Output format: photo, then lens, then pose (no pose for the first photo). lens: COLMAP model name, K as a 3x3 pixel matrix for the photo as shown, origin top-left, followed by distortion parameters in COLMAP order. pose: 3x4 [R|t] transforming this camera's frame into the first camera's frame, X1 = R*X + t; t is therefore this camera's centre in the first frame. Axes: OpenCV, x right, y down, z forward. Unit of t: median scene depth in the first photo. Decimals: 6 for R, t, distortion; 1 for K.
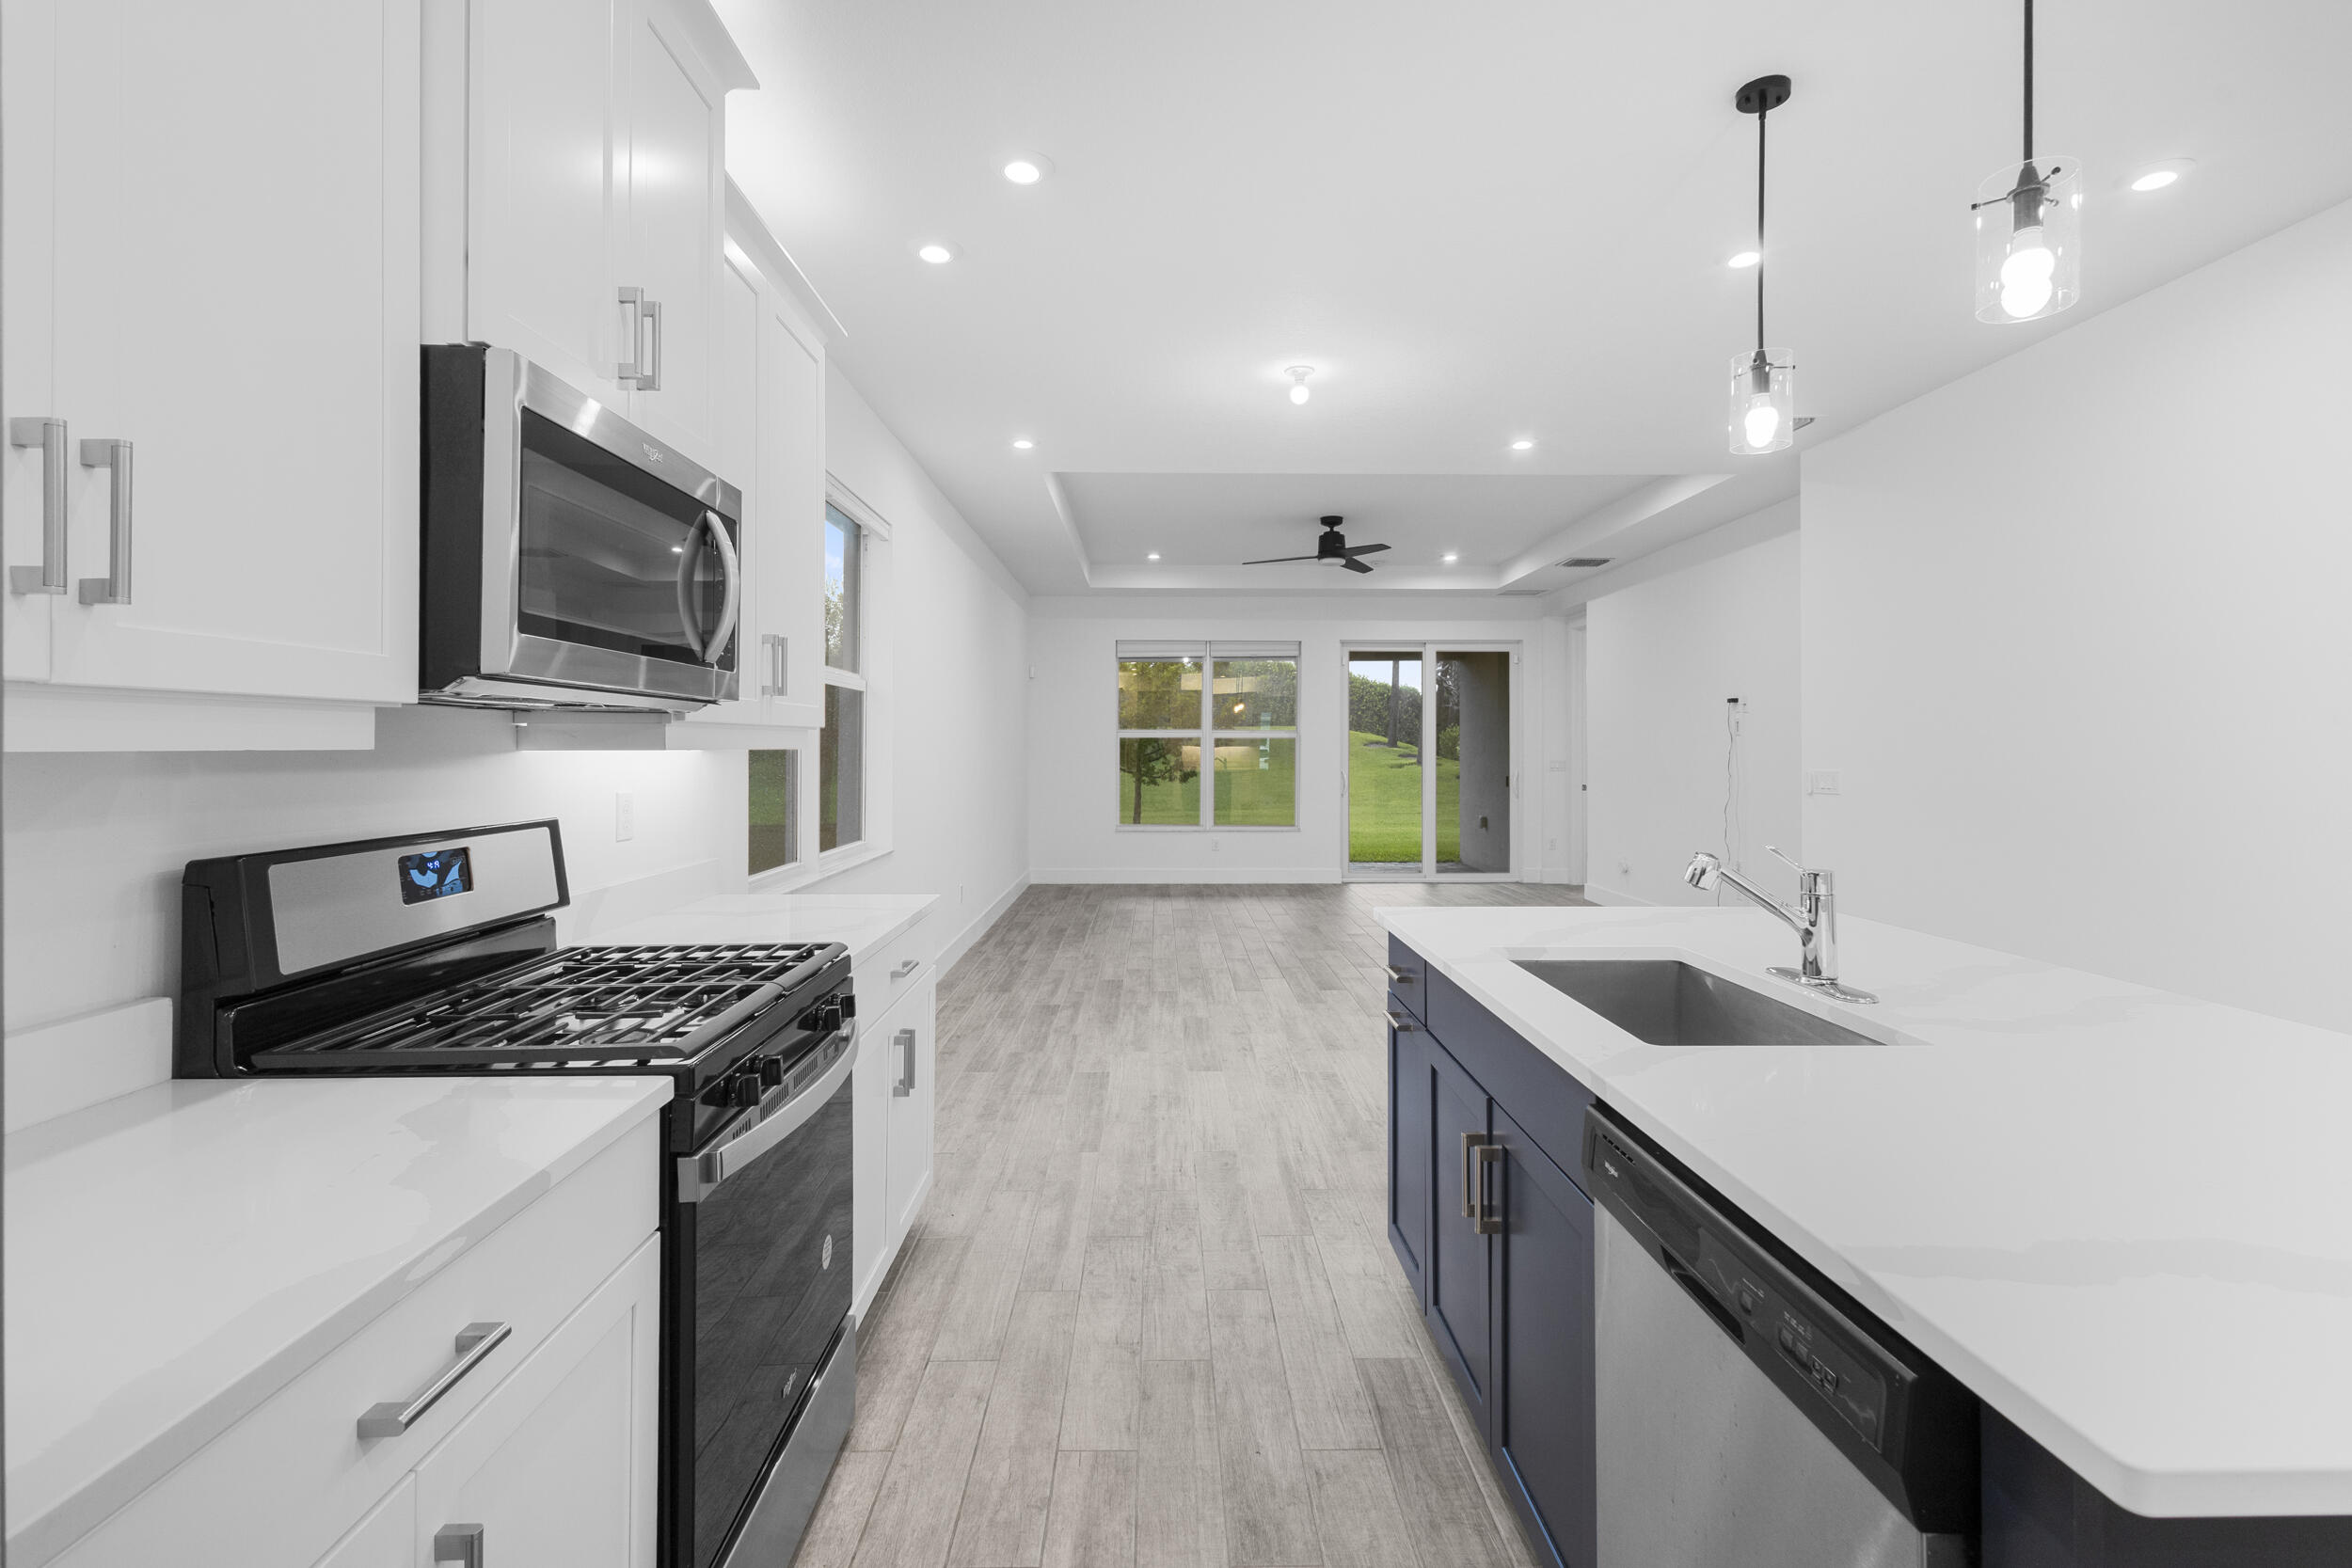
lens RADIAL K [[1077.5, 0, 1169.7], [0, 1077.5, 754.7], [0, 0, 1]] dist [0.001120, -0.000534]
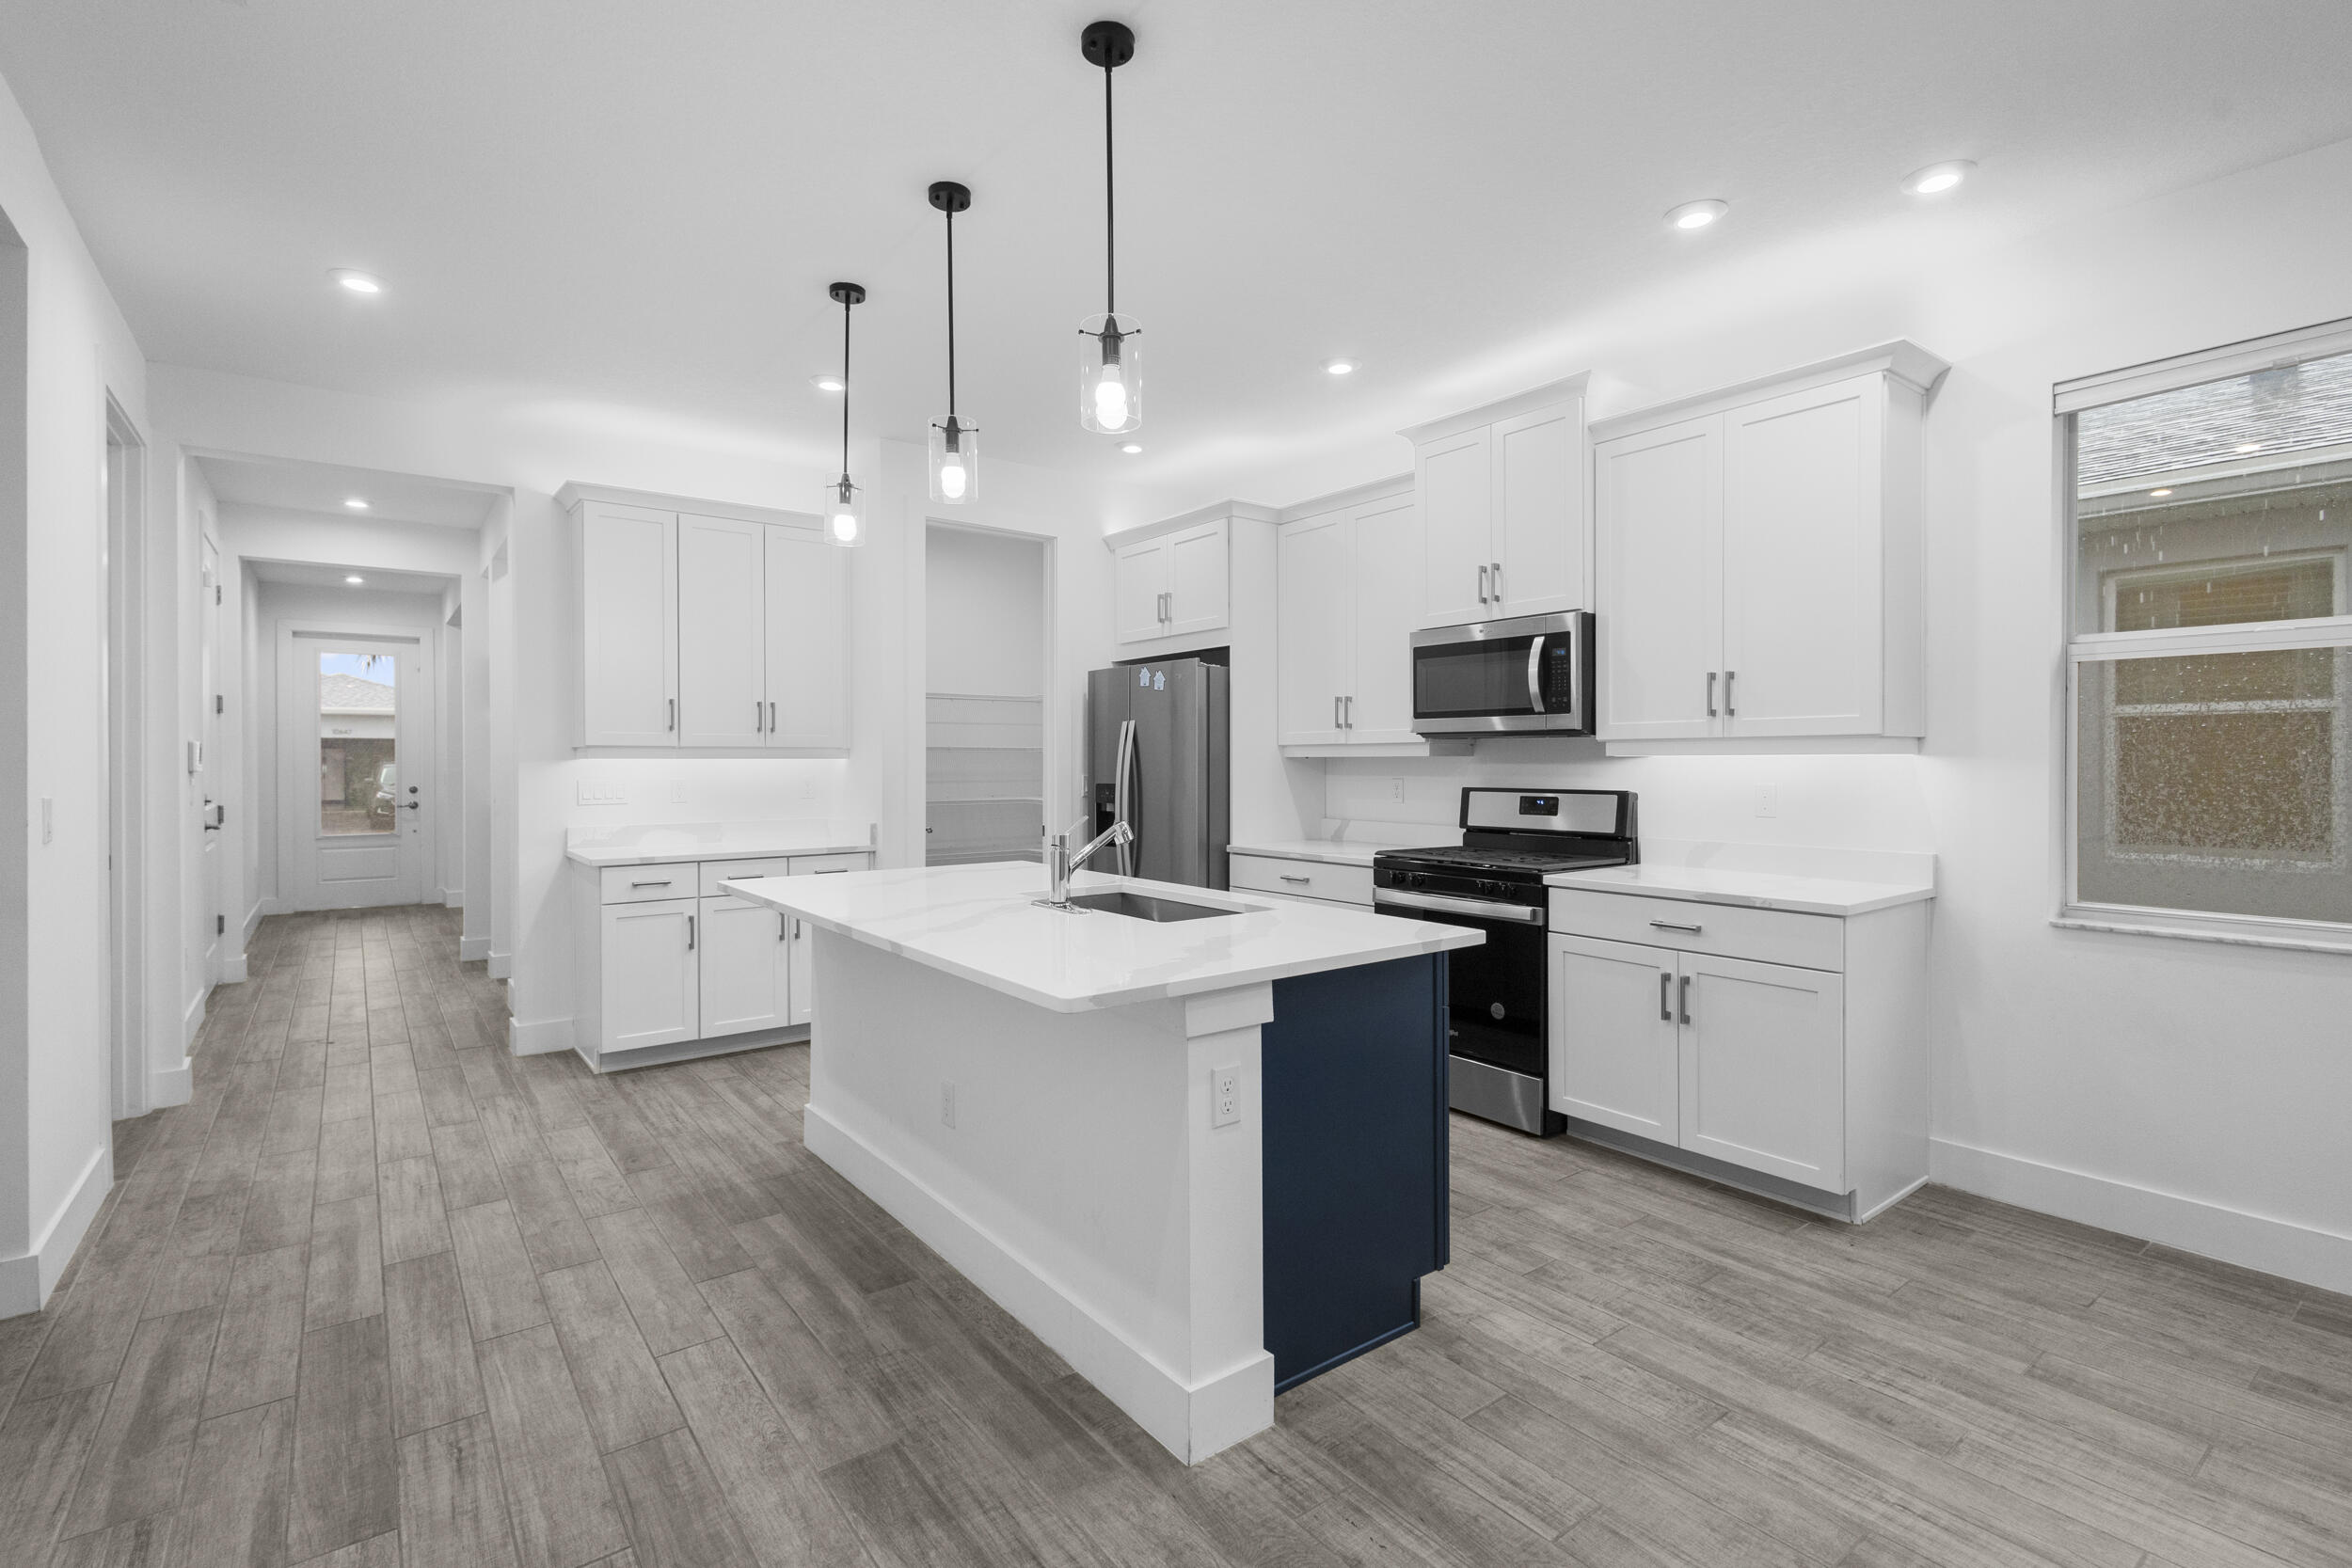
lens RADIAL K [[1077.5, 0, 1169.7], [0, 1077.5, 754.7], [0, 0, 1]] dist [0.001120, -0.000534]
pose [[-0.807803, -0.004572, -0.589435, 0.841706], [-0.000646, 0.999976, -0.006872, 0.003627], [0.589453, -0.005171, -0.807786, 1.414528]]
